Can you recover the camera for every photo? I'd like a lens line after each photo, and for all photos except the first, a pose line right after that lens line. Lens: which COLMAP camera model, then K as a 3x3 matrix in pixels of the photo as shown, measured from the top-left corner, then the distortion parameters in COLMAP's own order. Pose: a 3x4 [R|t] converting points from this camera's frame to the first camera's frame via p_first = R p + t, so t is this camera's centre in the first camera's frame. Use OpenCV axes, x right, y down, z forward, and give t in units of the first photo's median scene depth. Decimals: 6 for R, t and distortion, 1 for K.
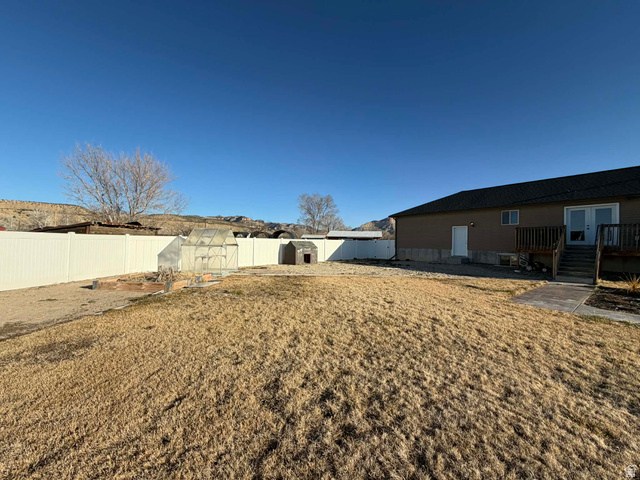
lens RADIAL K [[253.3, 0, 318.2], [0, 253.3, 241.1], [0, 0, 1]] dist [-0.001023, -0.000083]
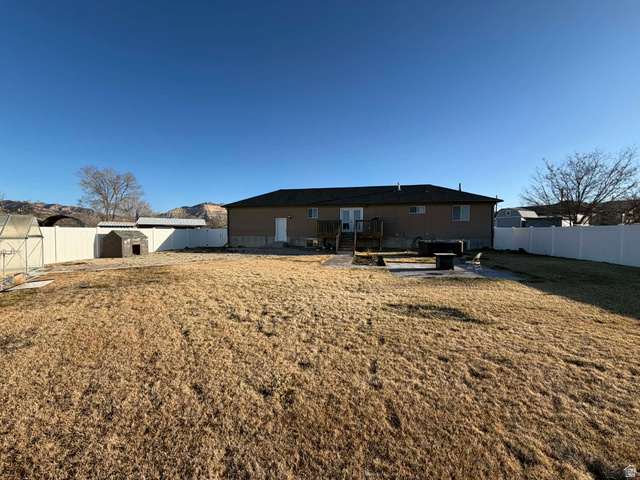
lens RADIAL K [[253.3, 0, 318.2], [0, 253.3, 241.1], [0, 0, 1]] dist [-0.001023, -0.000083]
pose [[0.765185, -0.032386, 0.642995, -0.152684], [0.001720, 0.998833, 0.048262, -0.004965], [-0.643808, -0.035823, 0.764348, -0.124093]]
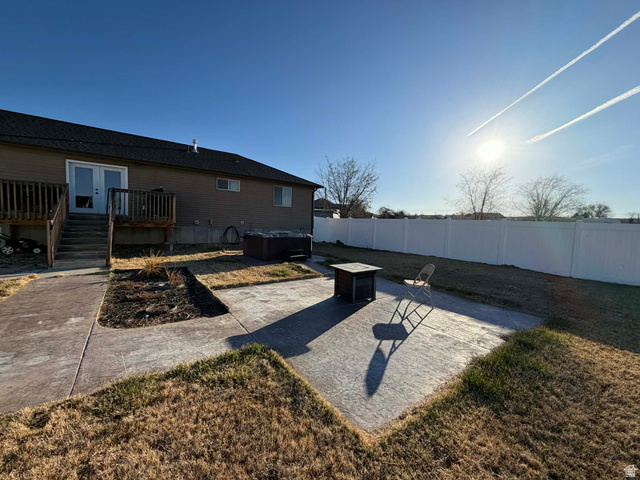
lens RADIAL K [[253.3, 0, 318.2], [0, 253.3, 241.1], [0, 0, 1]] dist [-0.001023, -0.000083]
pose [[0.031544, -0.077641, 0.996482, 0.255678], [-0.043941, 0.995907, 0.078987, 0.007522], [-0.998536, -0.046278, 0.028003, 0.247682]]
